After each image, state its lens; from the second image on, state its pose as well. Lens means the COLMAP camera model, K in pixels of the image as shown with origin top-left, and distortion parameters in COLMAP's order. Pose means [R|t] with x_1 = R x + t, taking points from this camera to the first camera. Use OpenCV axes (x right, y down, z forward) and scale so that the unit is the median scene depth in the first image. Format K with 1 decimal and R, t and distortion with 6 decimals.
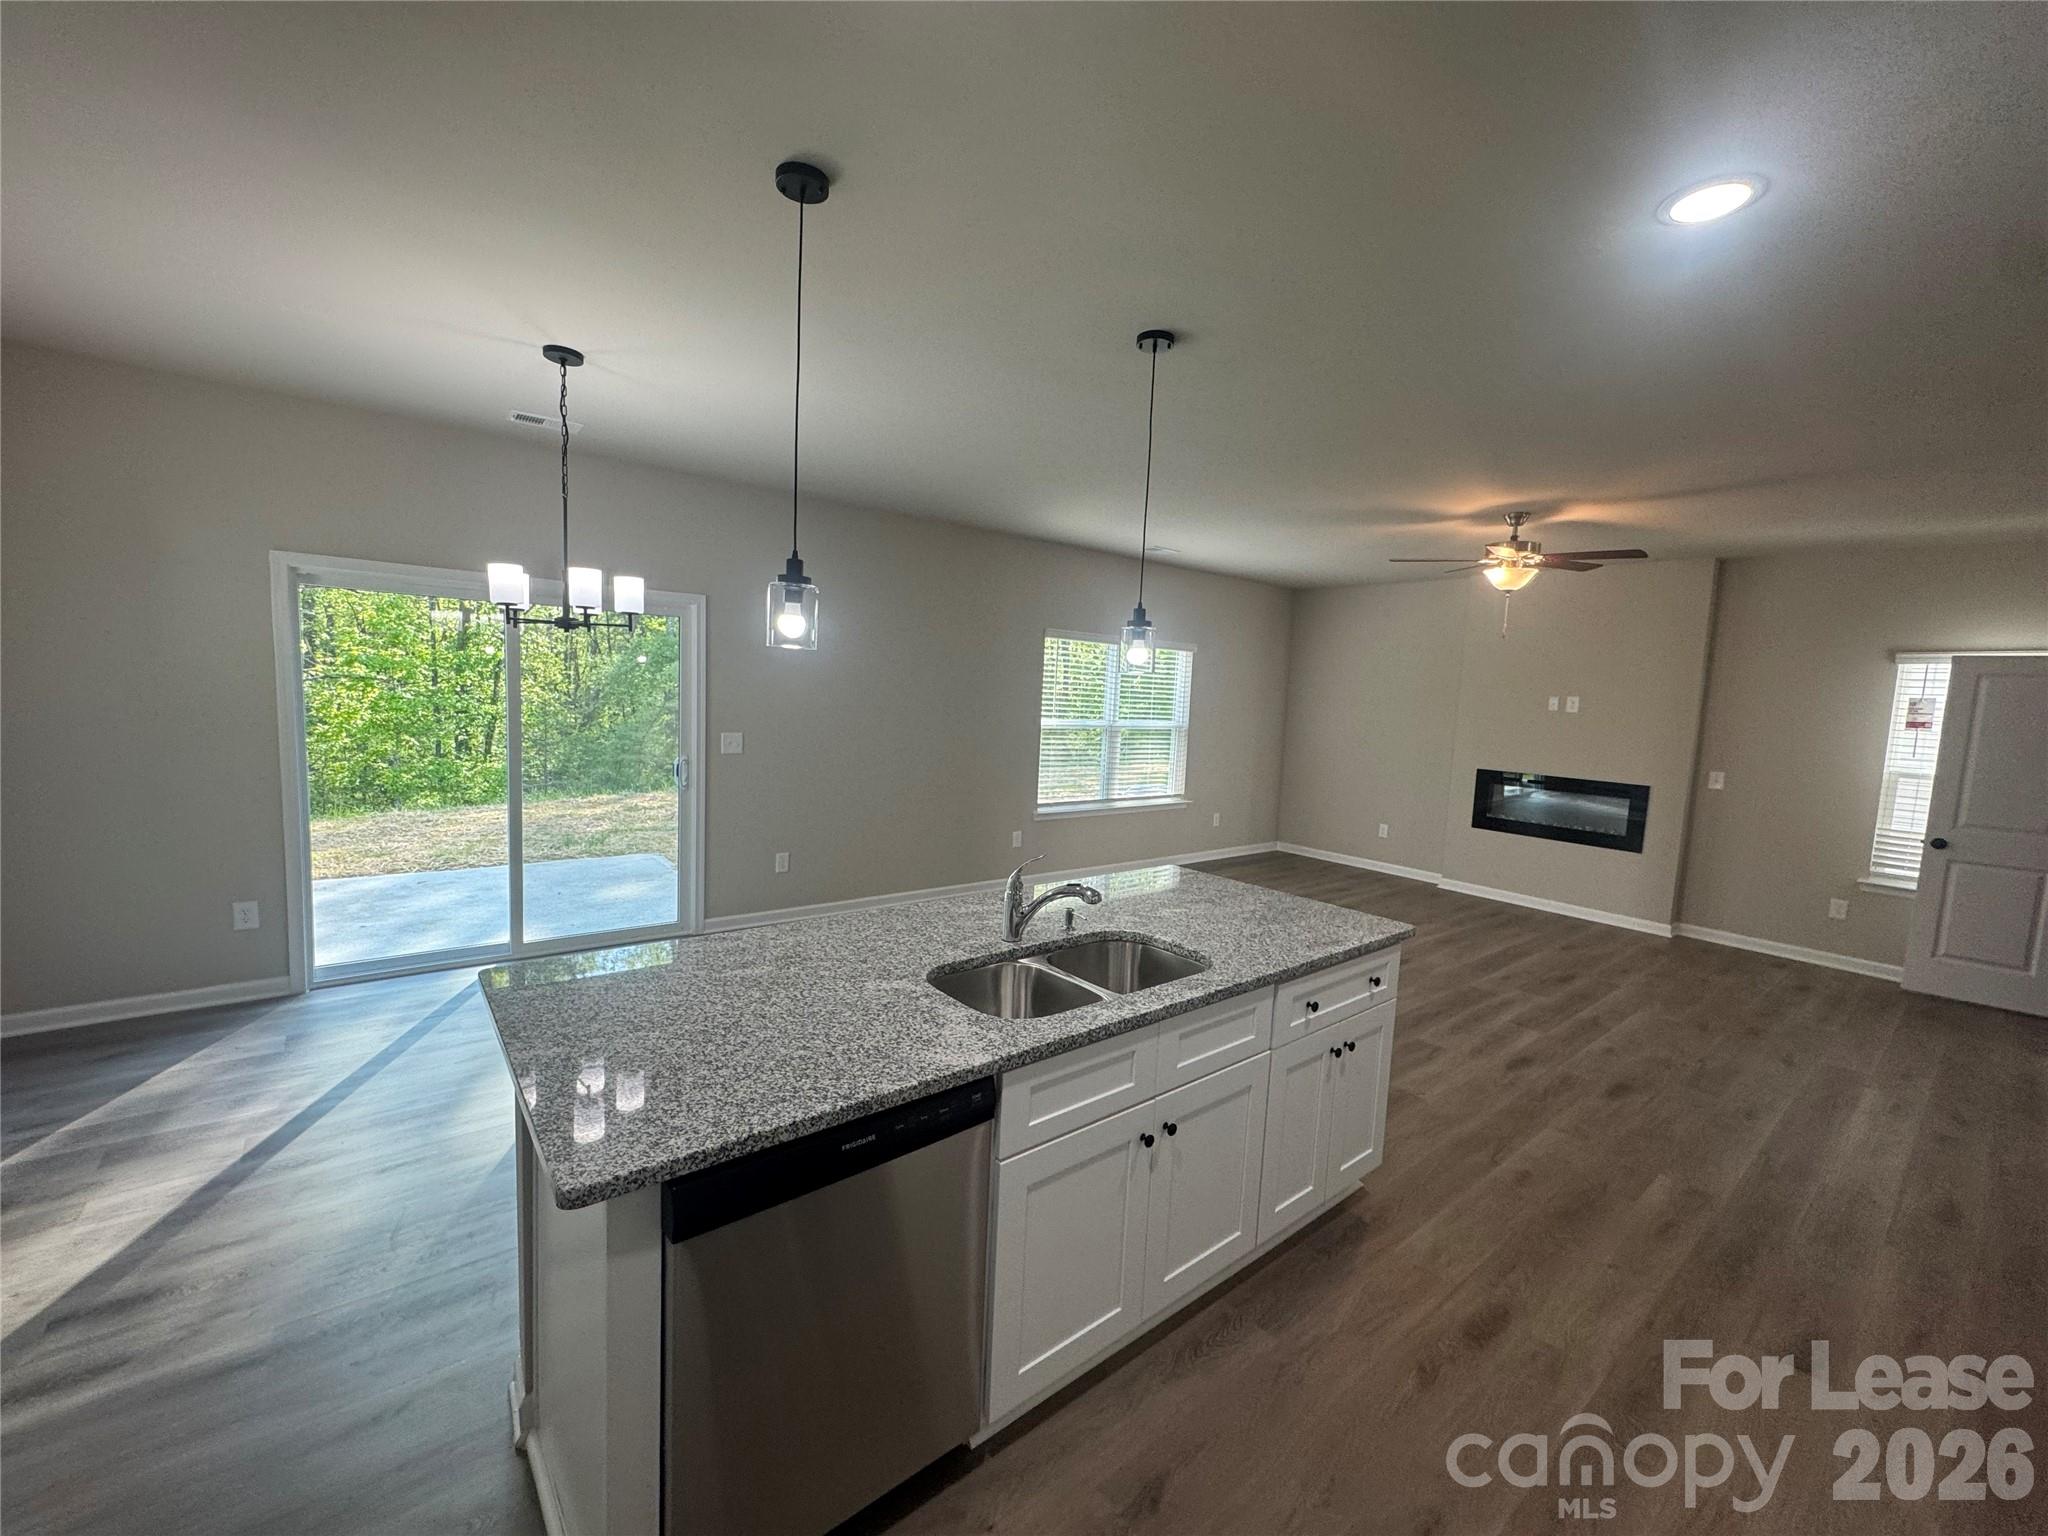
lens RADIAL K [[807.1, 0, 1024.0], [0, 807.1, 768.0], [0, 0, 1]] dist [0.000796, 0.000436]
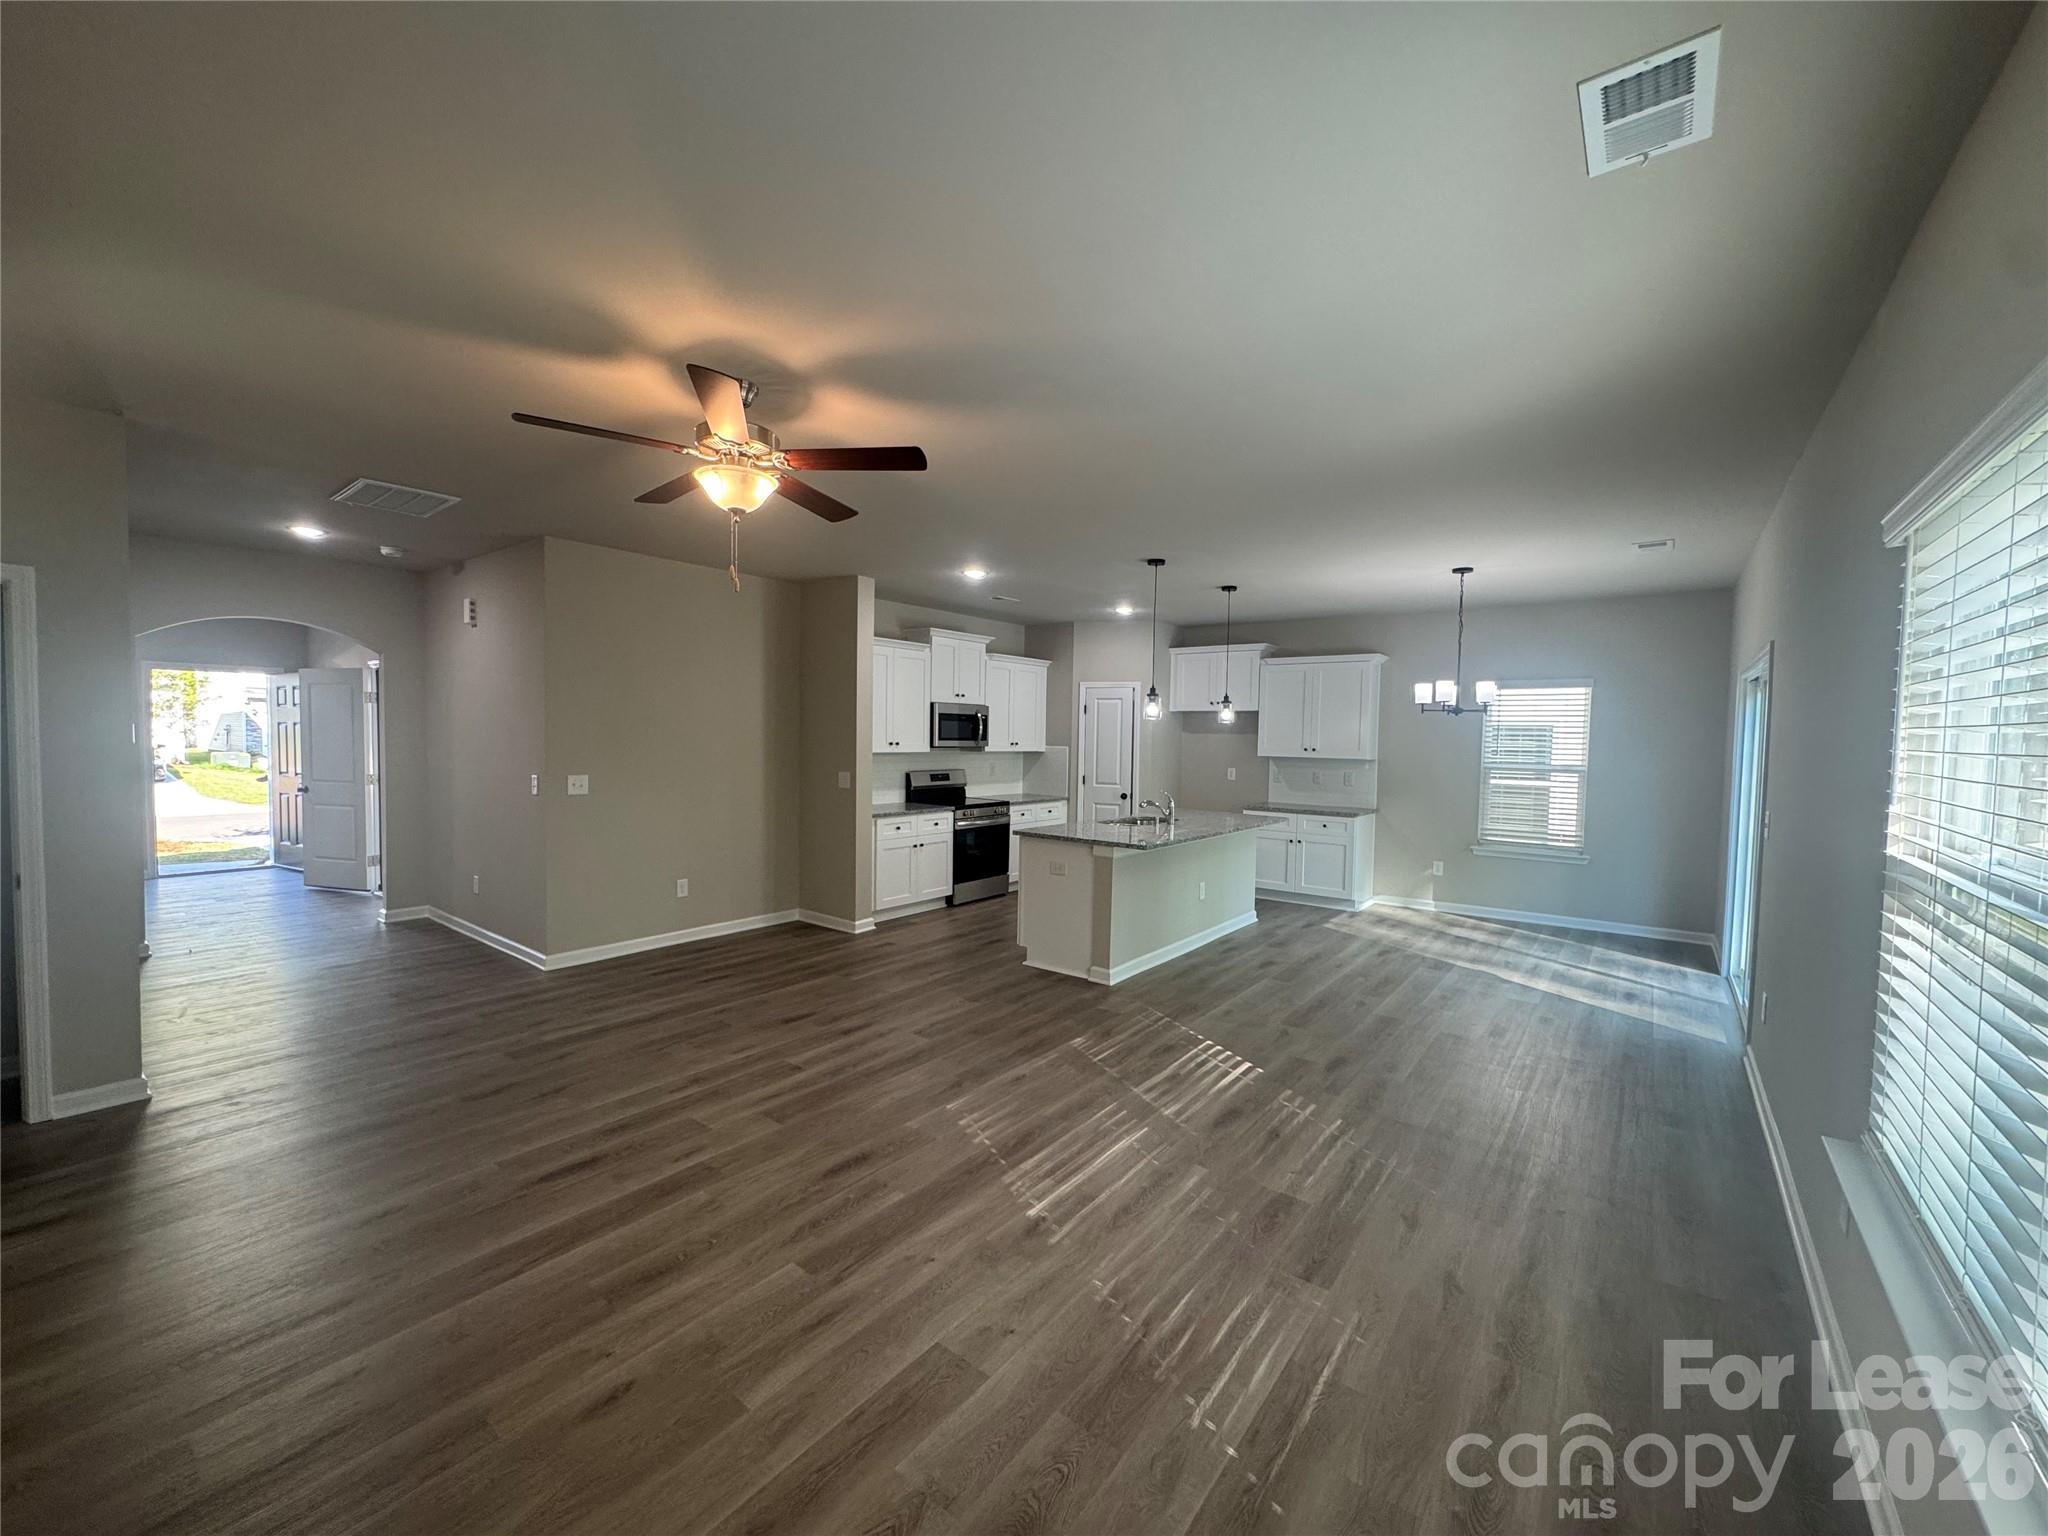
lens RADIAL K [[807.1, 0, 1024.0], [0, 807.1, 768.0], [0, 0, 1]] dist [0.000796, 0.000436]
pose [[-0.969790, -0.054326, -0.237815, 0.629557], [-0.085914, 0.988488, 0.124541, -0.148962], [0.228311, 0.141211, -0.963293, 1.958525]]
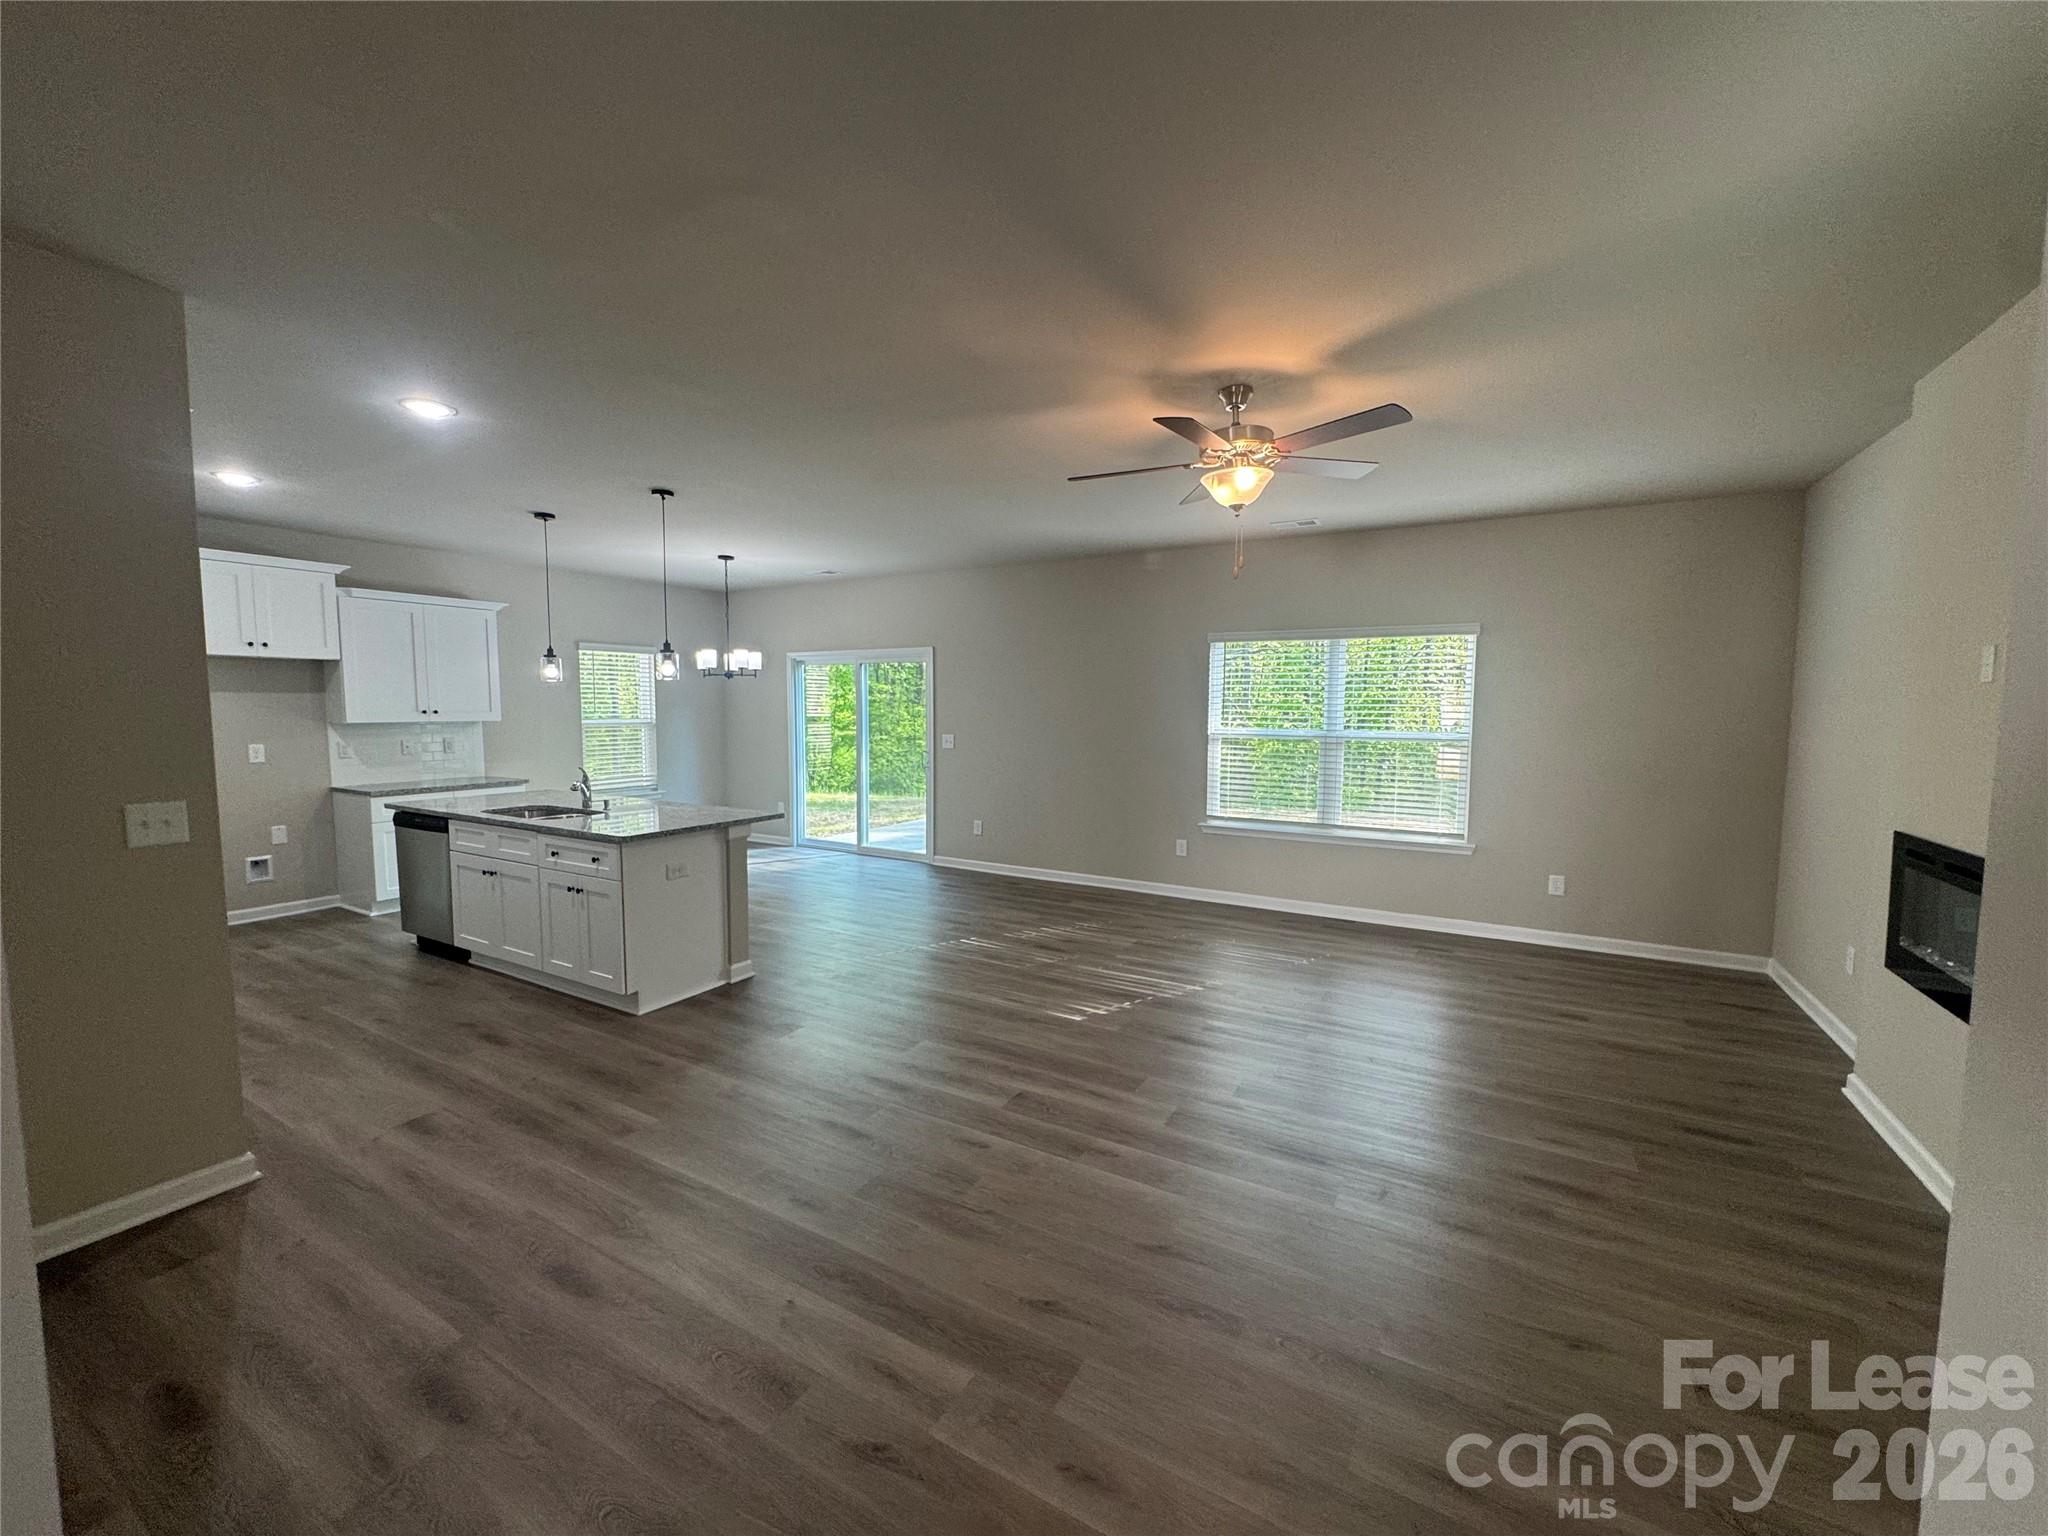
lens RADIAL K [[807.1, 0, 1024.0], [0, 807.1, 768.0], [0, 0, 1]] dist [0.000796, 0.000436]
pose [[0.359445, 0.027667, -0.932756, 1.378189], [-0.079203, 0.996858, -0.000953, 0.010414], [0.929799, 0.074220, 0.360506, 0.739918]]
